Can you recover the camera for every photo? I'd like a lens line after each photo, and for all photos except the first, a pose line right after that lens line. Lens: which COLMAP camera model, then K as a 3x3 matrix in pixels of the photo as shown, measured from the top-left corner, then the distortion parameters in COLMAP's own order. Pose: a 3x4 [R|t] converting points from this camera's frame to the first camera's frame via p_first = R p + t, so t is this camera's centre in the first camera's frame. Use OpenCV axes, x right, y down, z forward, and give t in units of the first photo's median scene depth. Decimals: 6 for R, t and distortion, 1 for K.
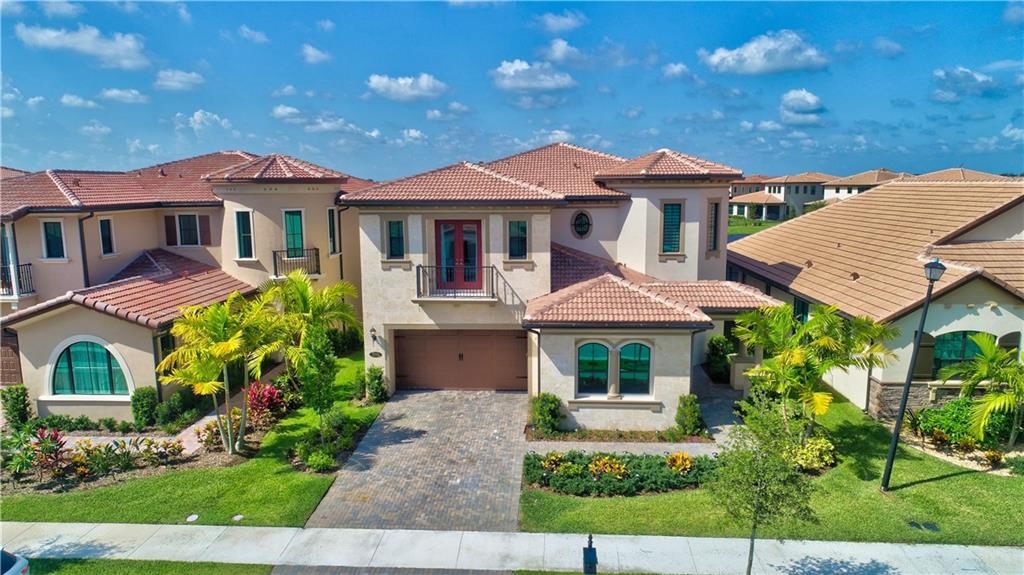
lens RADIAL K [[682.7, 0, 518.4], [0, 682.7, 285.4], [0, 0, 1]] dist [-0.004380, -0.002416]
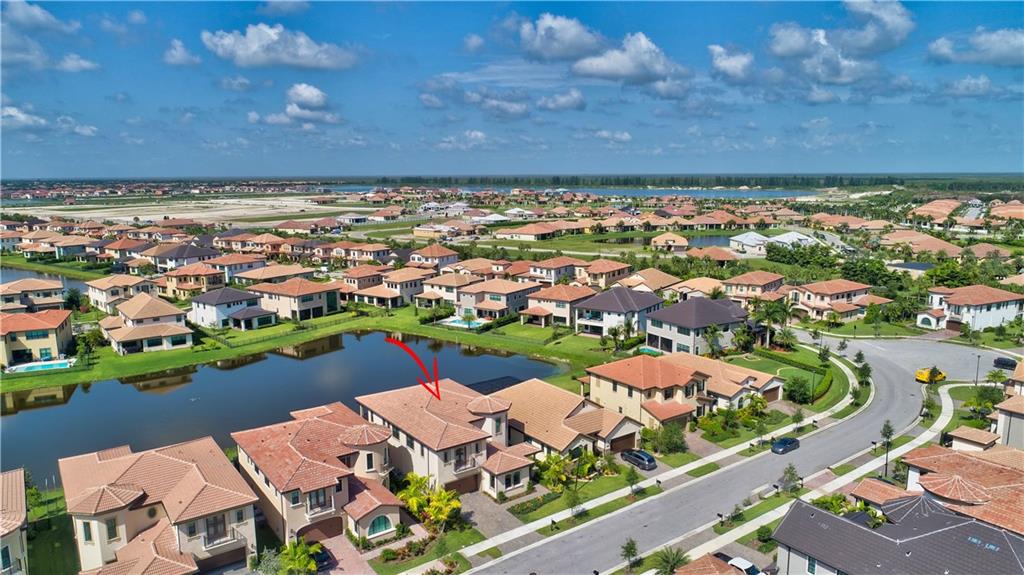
lens RADIAL K [[682.7, 0, 518.4], [0, 682.7, 285.4], [0, 0, 1]] dist [-0.004380, -0.002416]
pose [[0.771676, -0.101141, 0.627923, -2.090028], [0.093317, 0.994595, 0.045521, -1.110924], [-0.629133, 0.023468, 0.776943, -1.979802]]
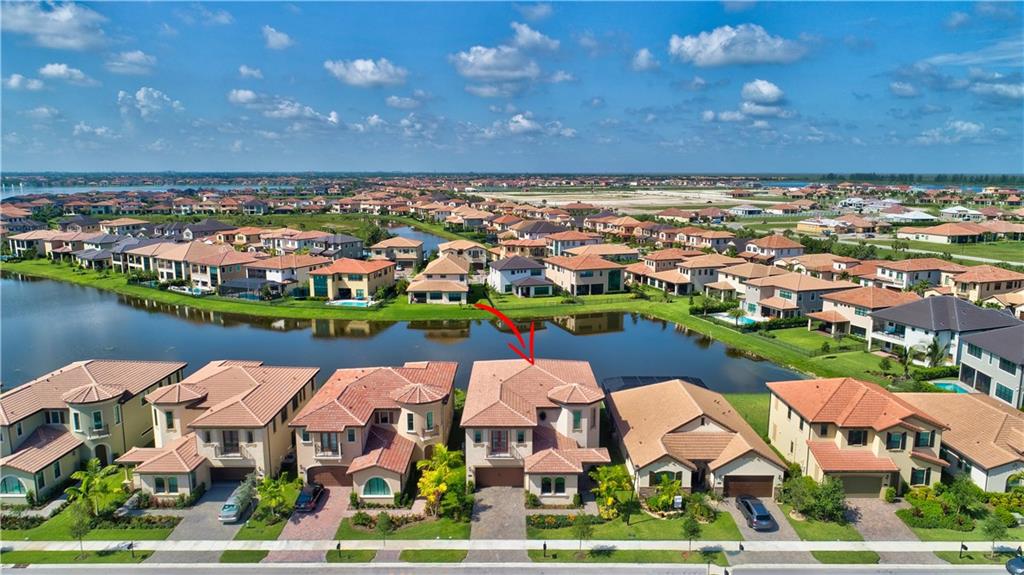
lens RADIAL K [[682.7, 0, 518.4], [0, 682.7, 285.4], [0, 0, 1]] dist [-0.004380, -0.002416]
pose [[0.998391, -0.001963, 0.056663, -0.190374], [0.000907, 0.999825, 0.018661, -0.834008], [-0.056690, -0.018580, 0.998219, -2.048859]]
